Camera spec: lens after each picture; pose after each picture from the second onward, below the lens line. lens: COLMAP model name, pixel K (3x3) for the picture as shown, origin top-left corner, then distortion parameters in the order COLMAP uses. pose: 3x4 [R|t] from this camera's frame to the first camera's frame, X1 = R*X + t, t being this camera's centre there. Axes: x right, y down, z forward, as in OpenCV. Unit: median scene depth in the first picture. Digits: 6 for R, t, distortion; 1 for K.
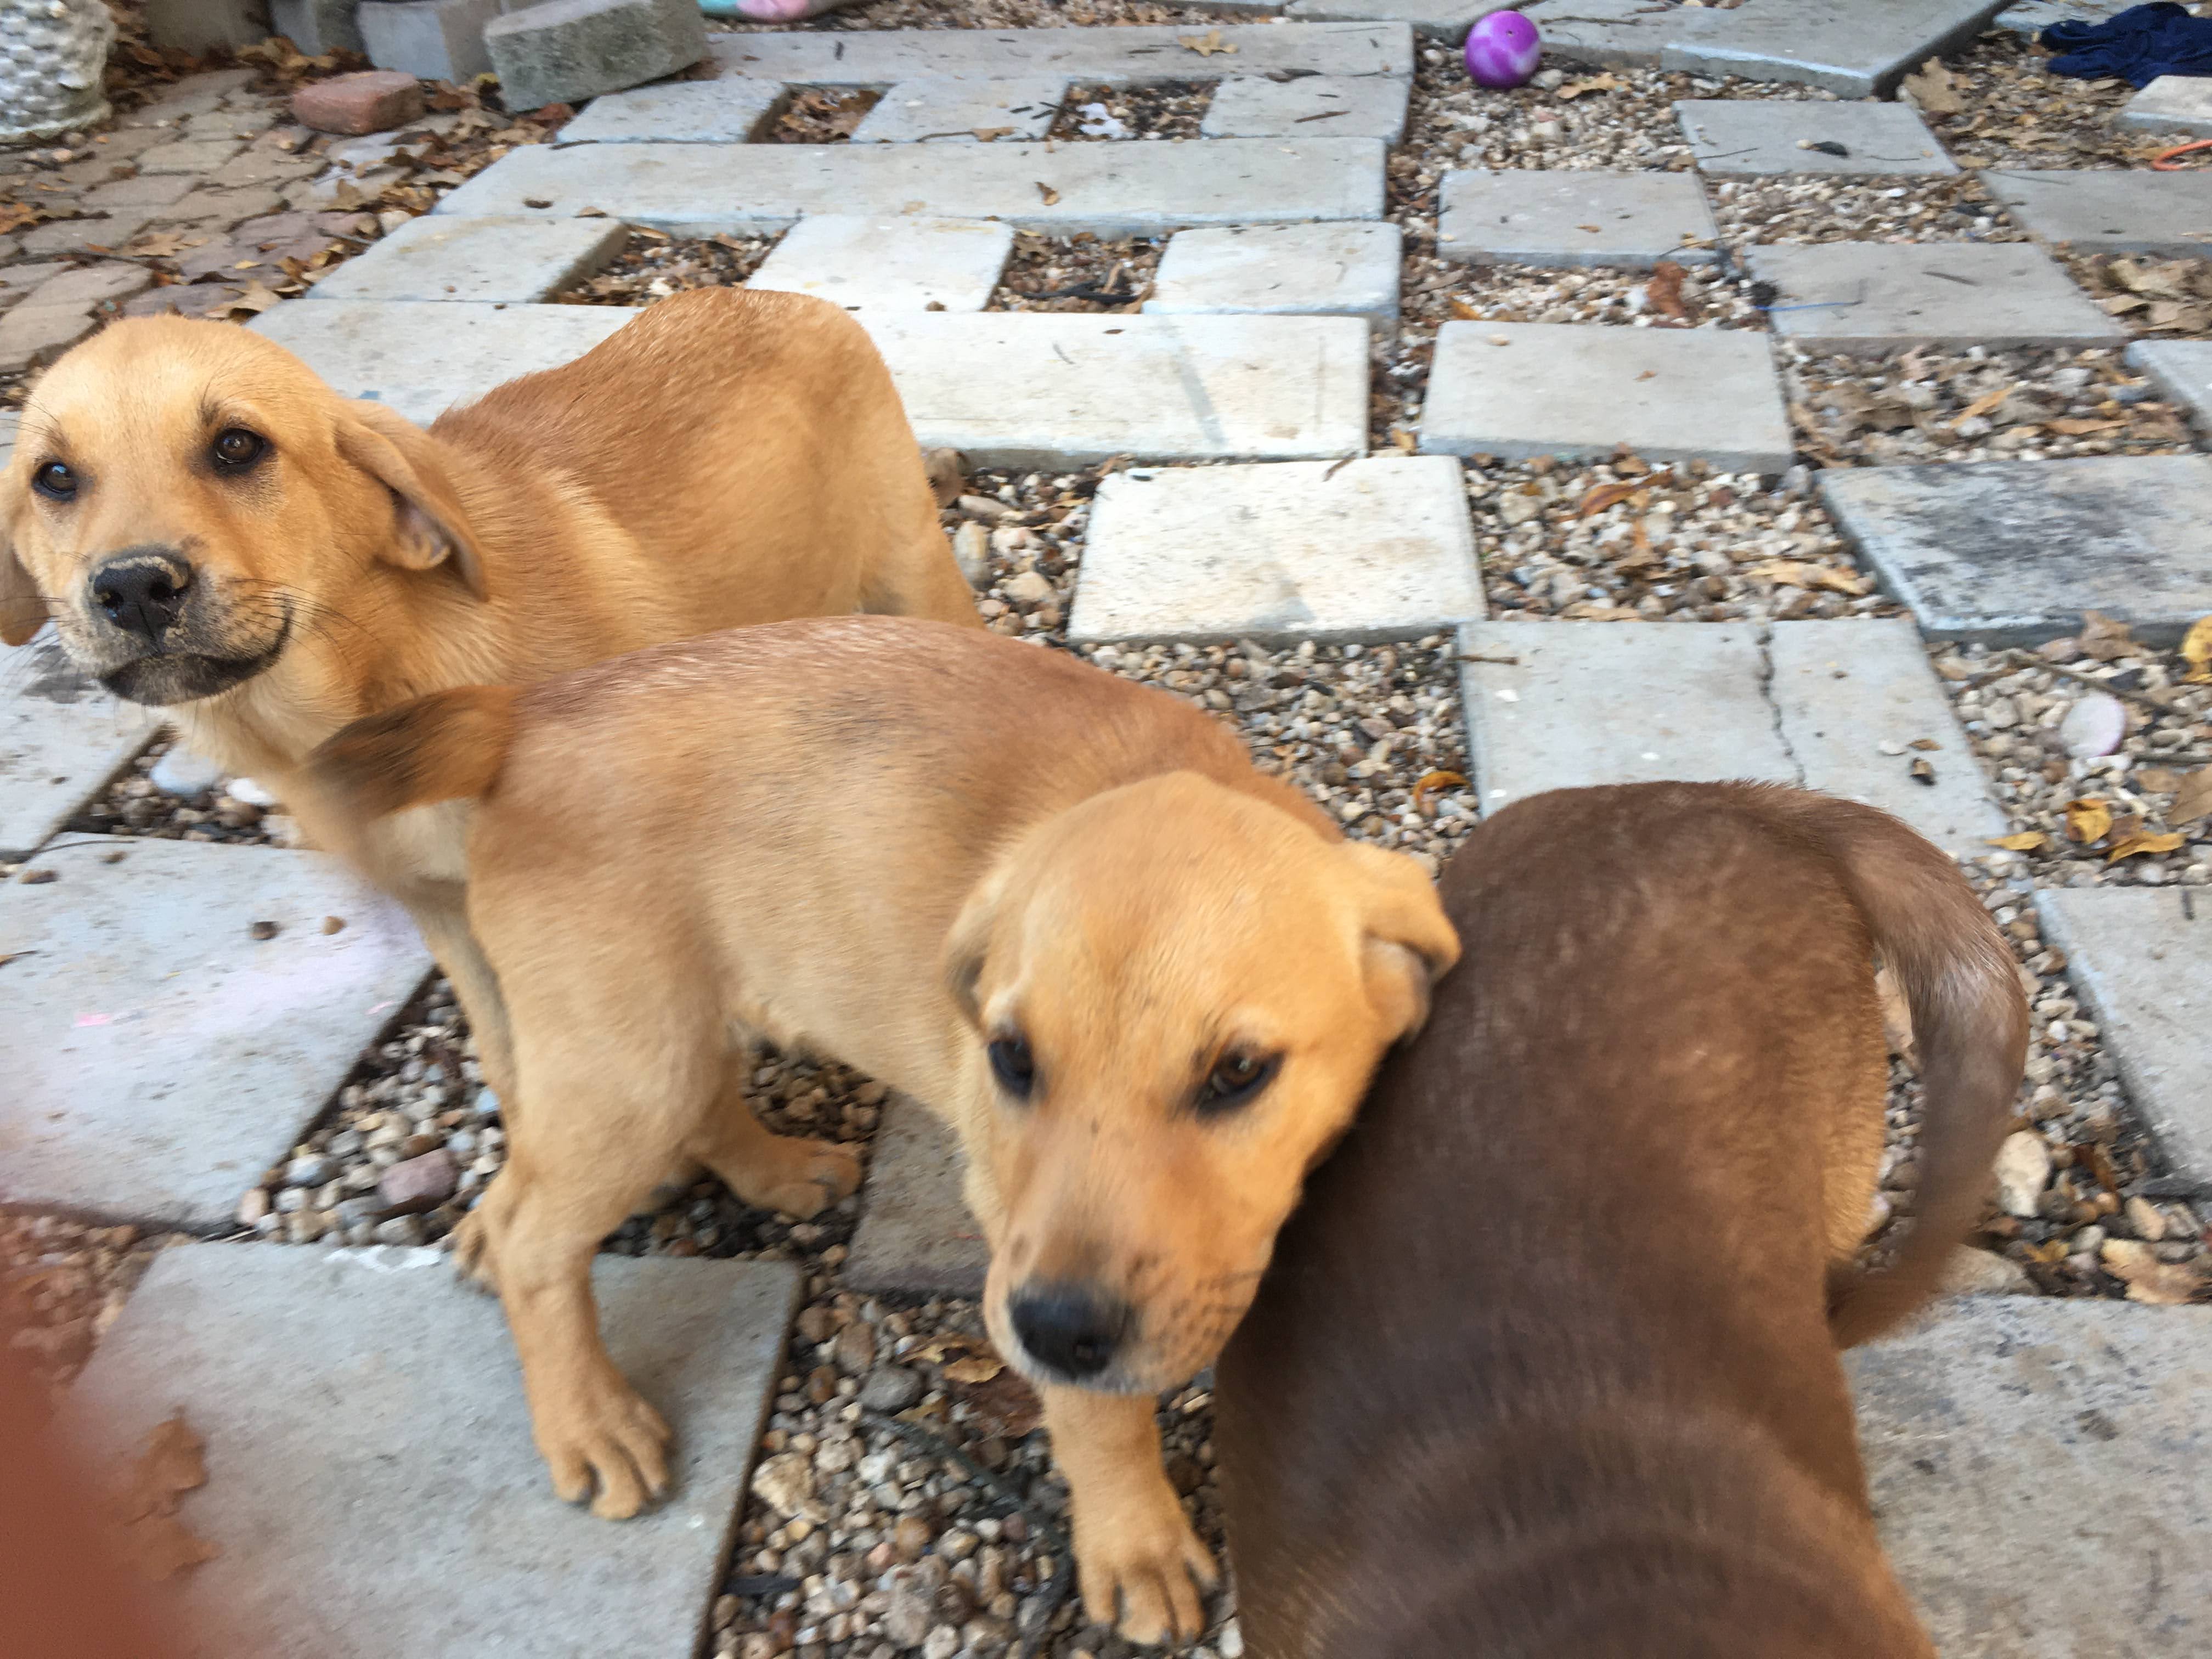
lens RADIAL K [[1865.3, 0, 1106.0], [0, 1865.3, 829.5], [0, 0, 1]] dist [0.095784, -0.130893]
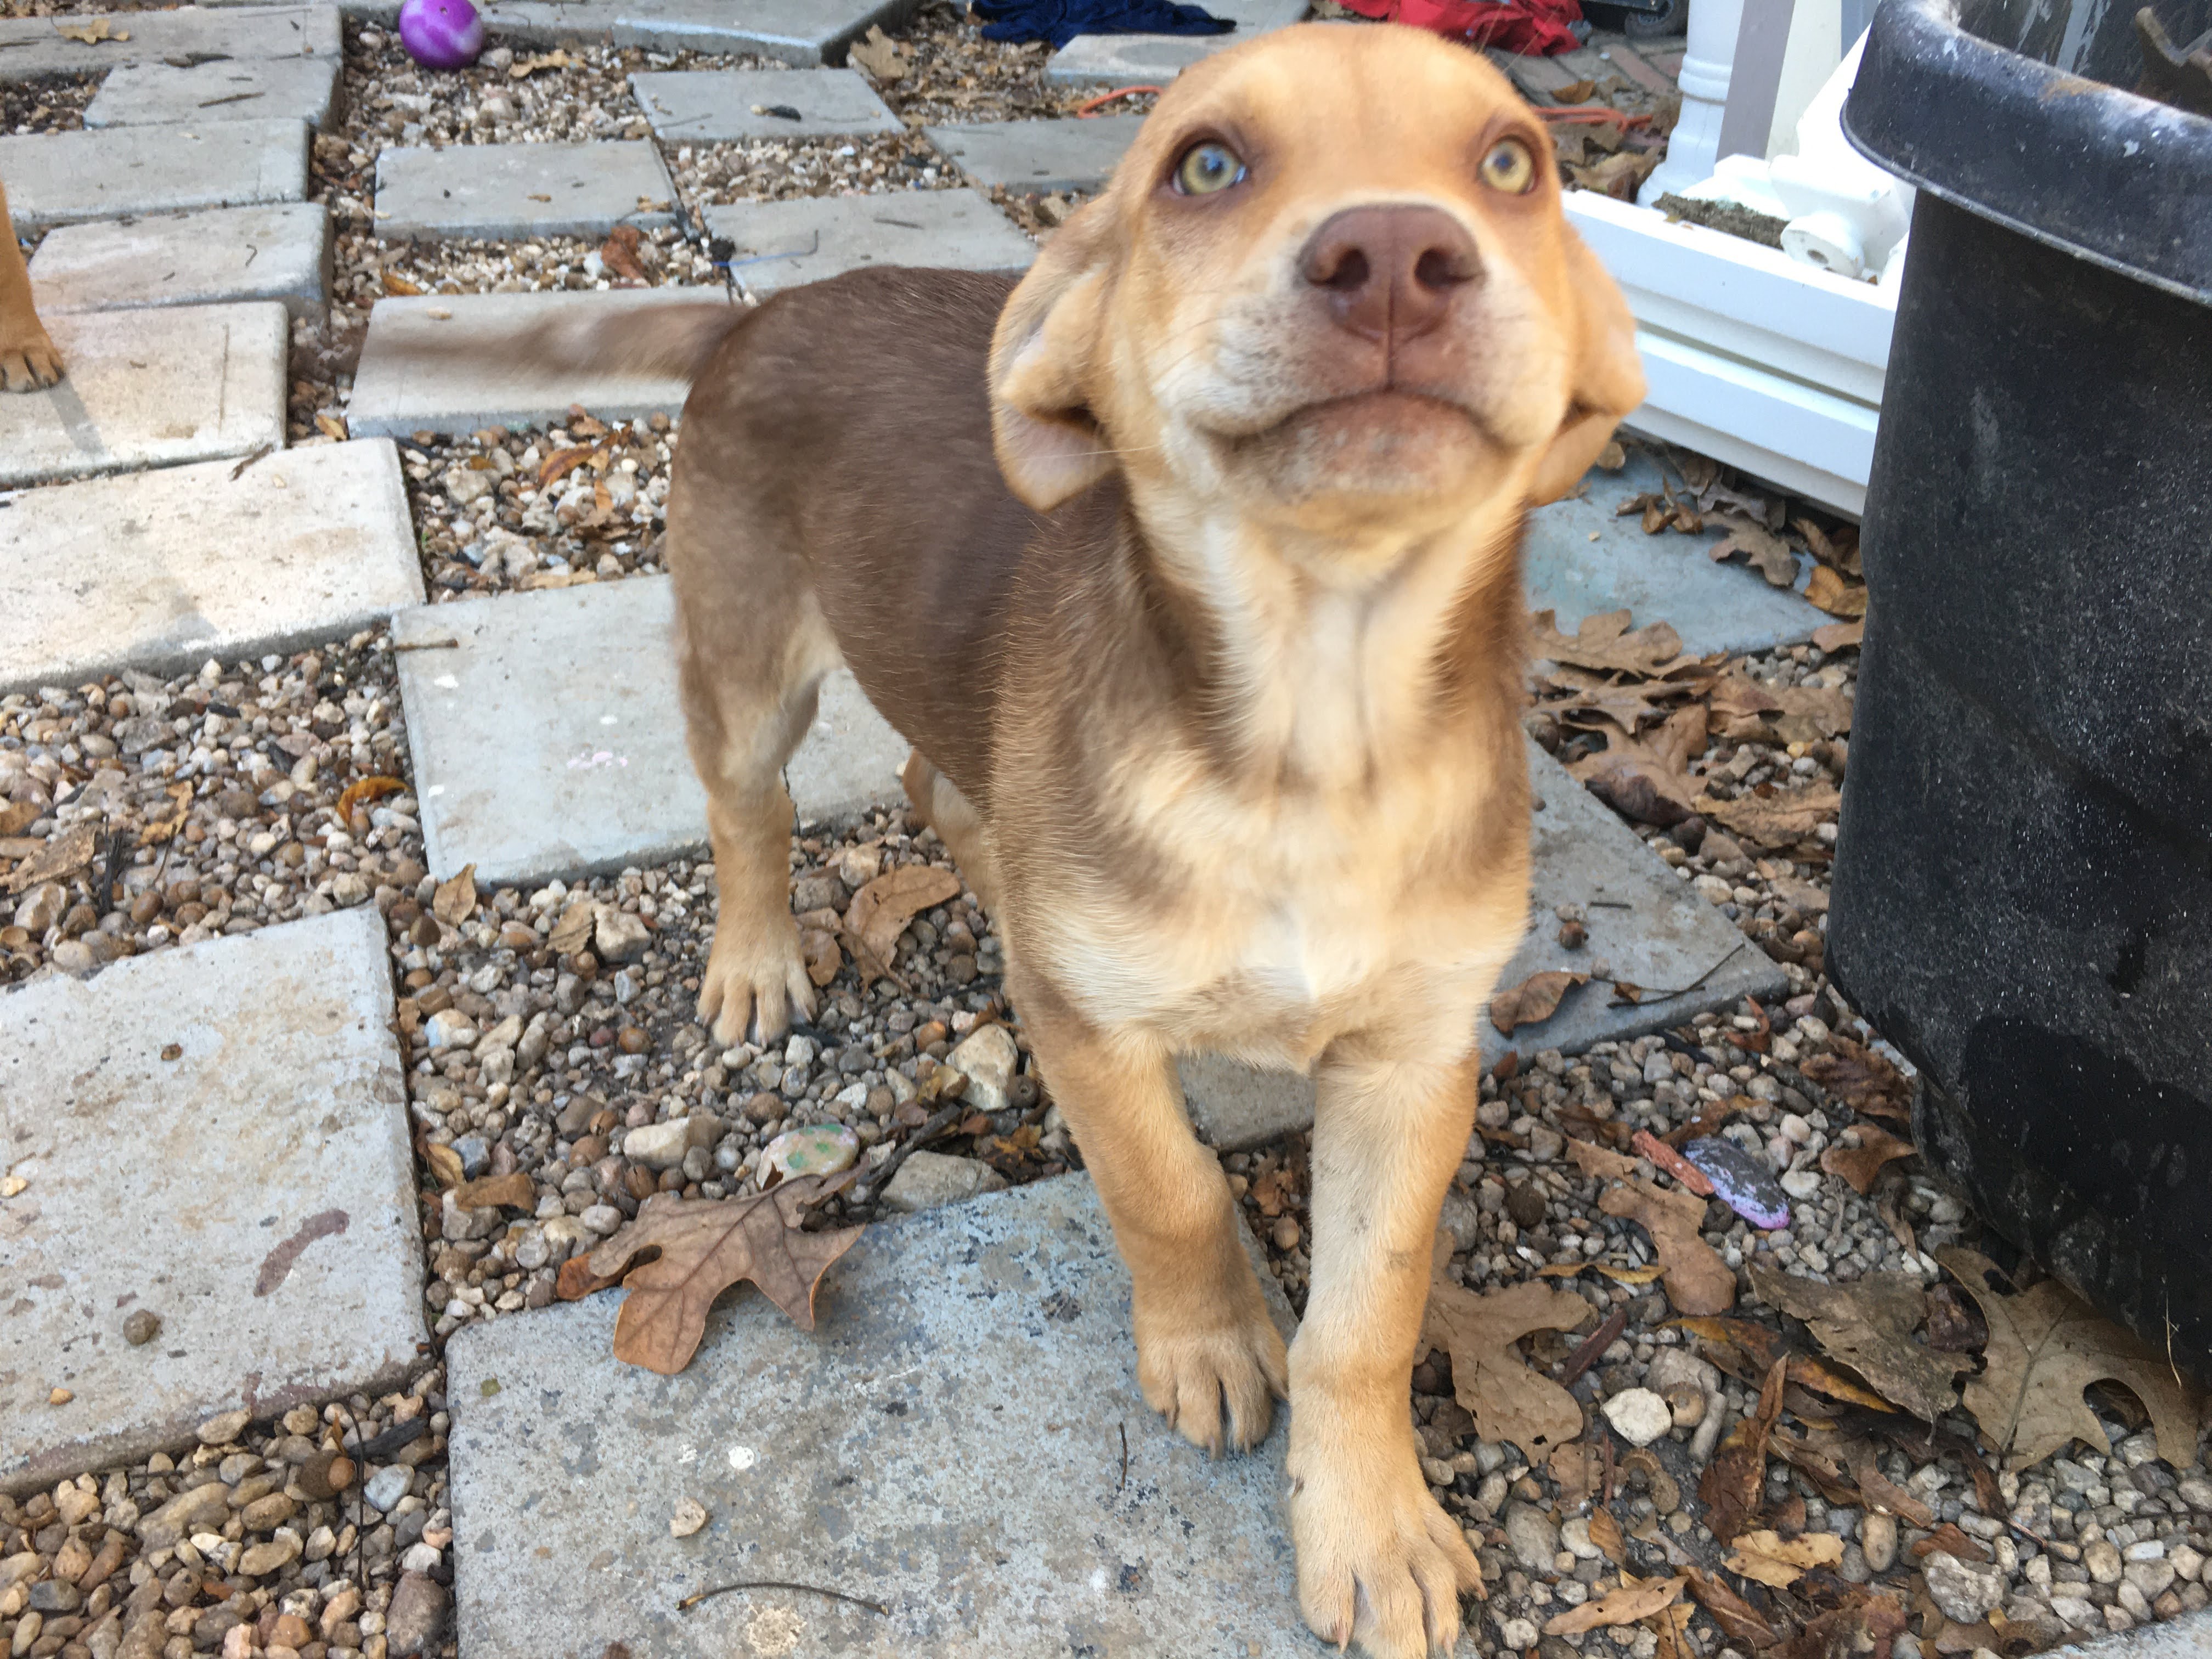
lens RADIAL K [[1879.0, 0, 1106.0], [0, 1879.0, 829.5], [0, 0, 1]] dist [0.087347, -0.128238]
pose [[0.899058, -0.193913, 0.392546, 0.080684], [0.199702, 0.979499, 0.026478, 0.021635], [-0.389633, 0.054587, 0.919351, 0.039540]]
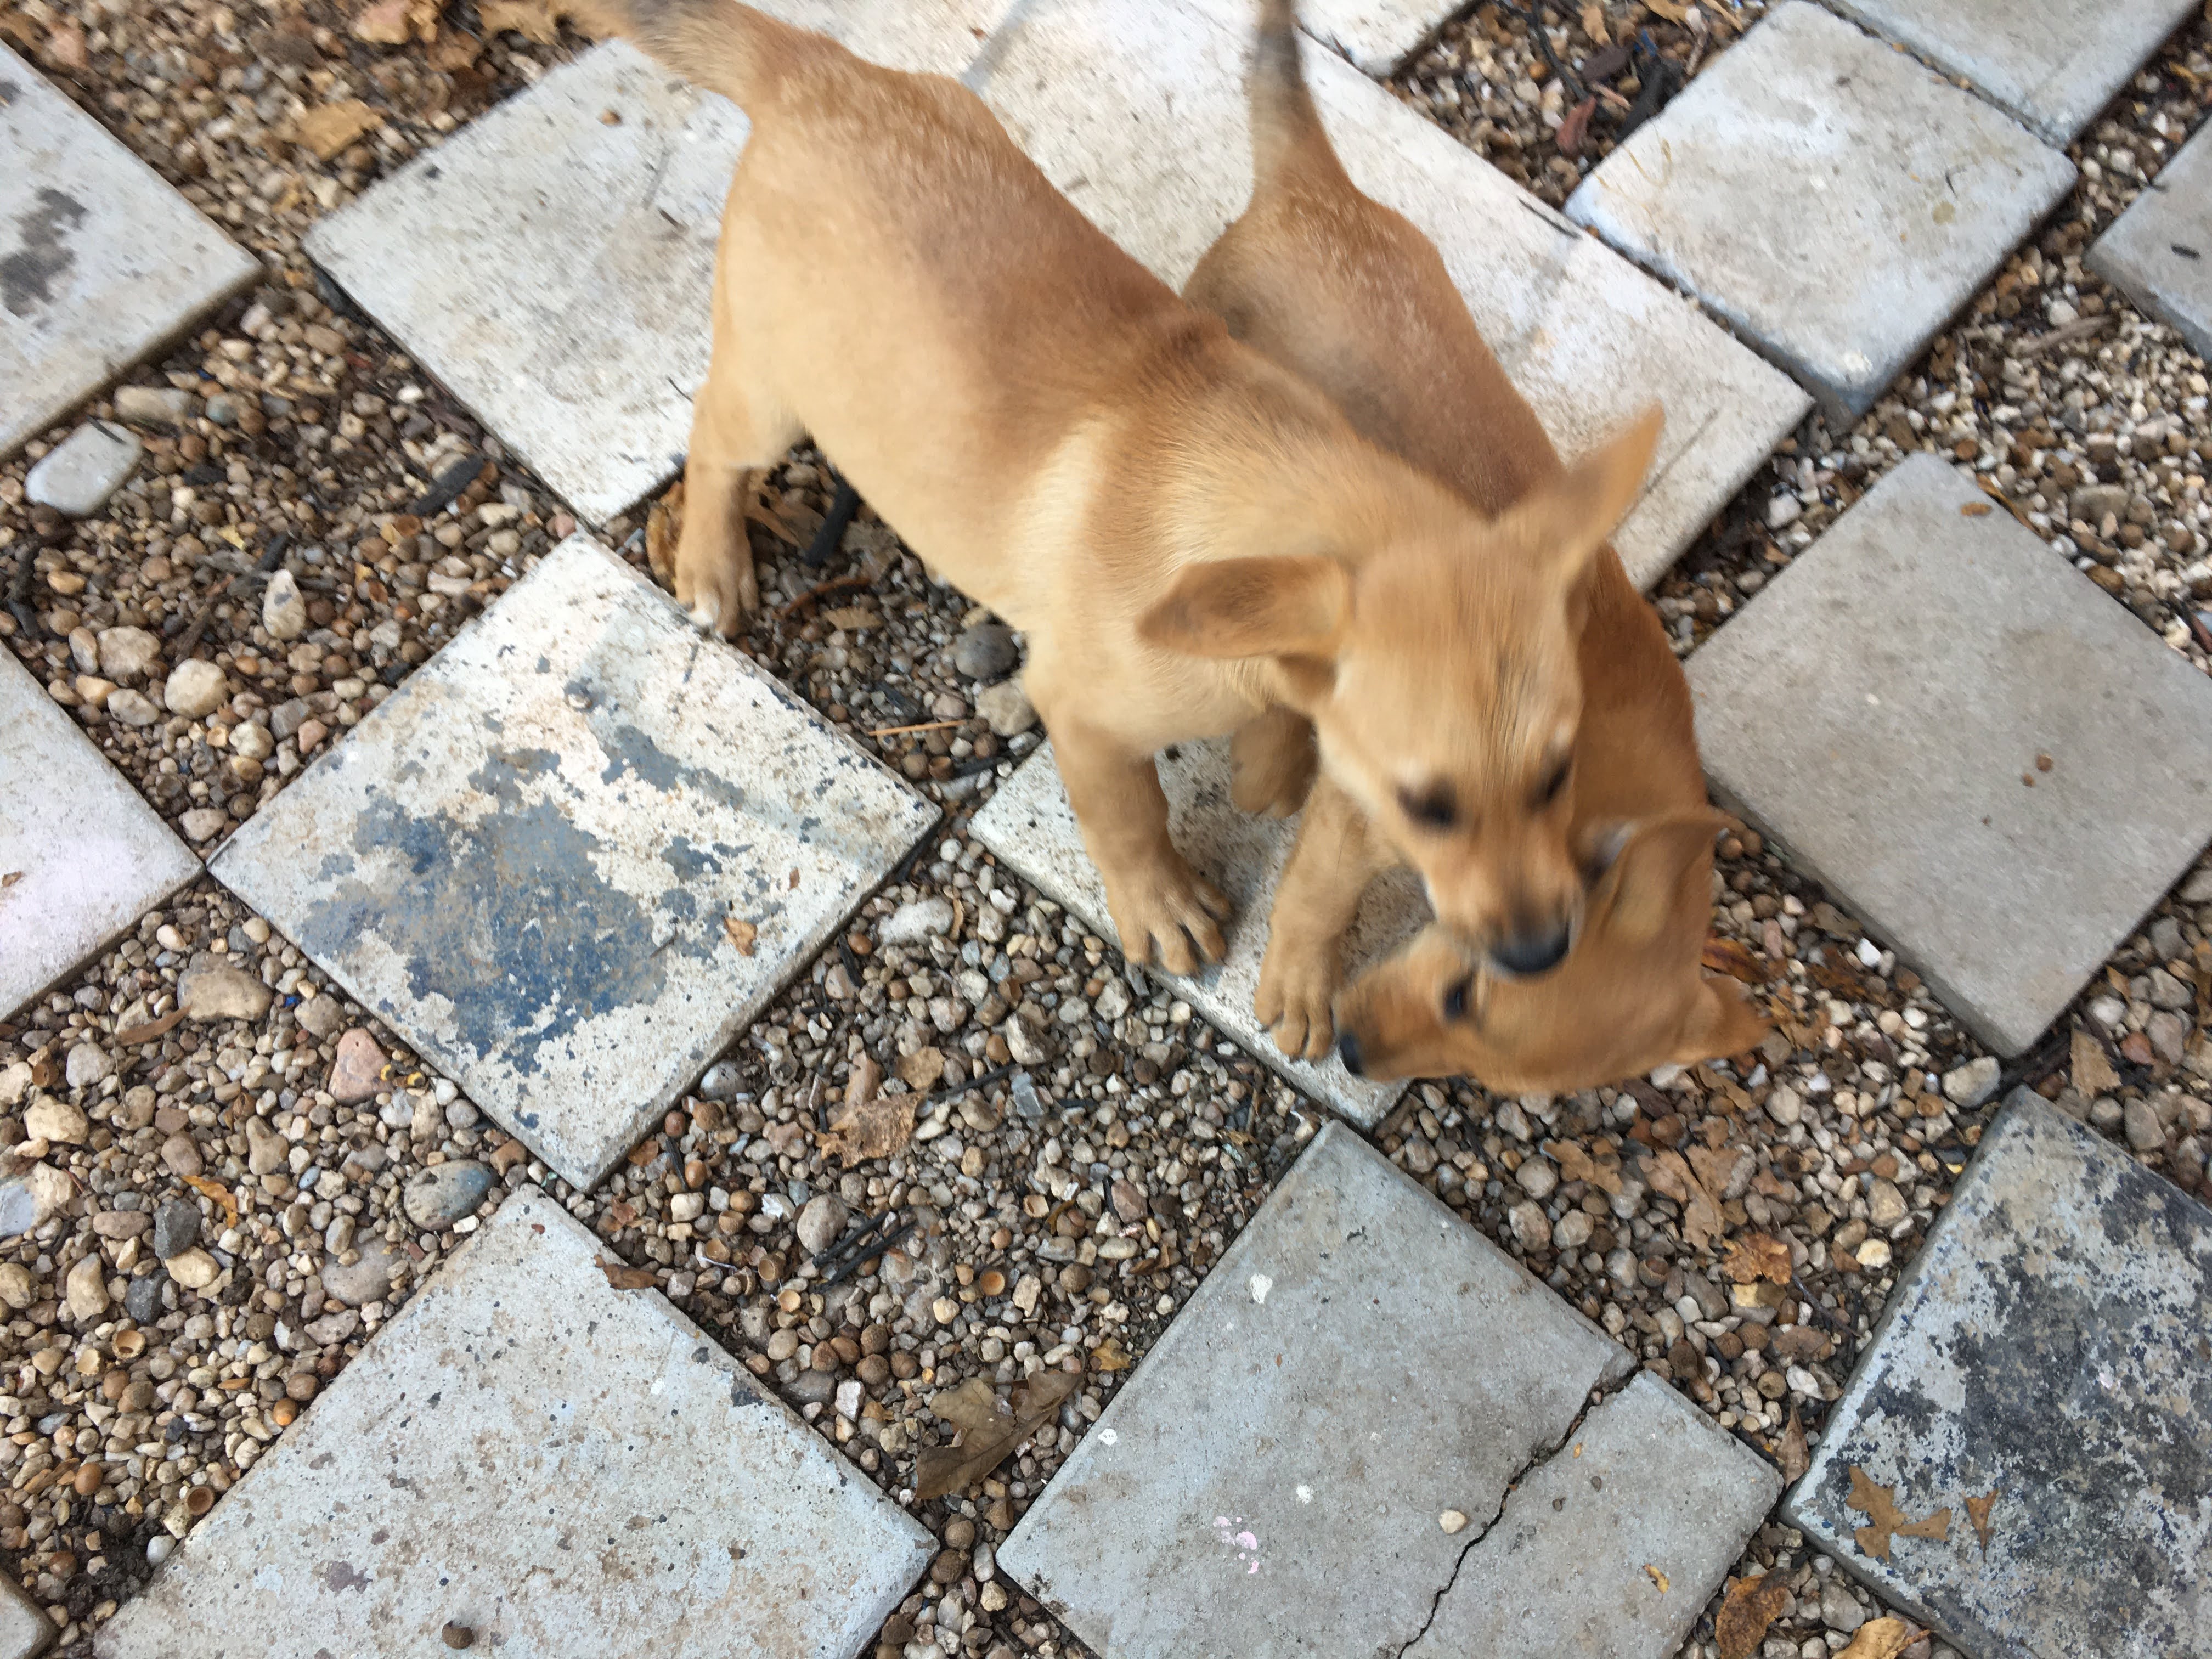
lens RADIAL K [[1879.0, 0, 1106.0], [0, 1879.0, 829.5], [0, 0, 1]] dist [0.087347, -0.128238]
pose [[0.819685, 0.558223, -0.128467, 0.097556], [-0.404159, 0.722539, 0.560886, -0.410688], [0.405922, -0.407828, 0.817865, 0.234348]]
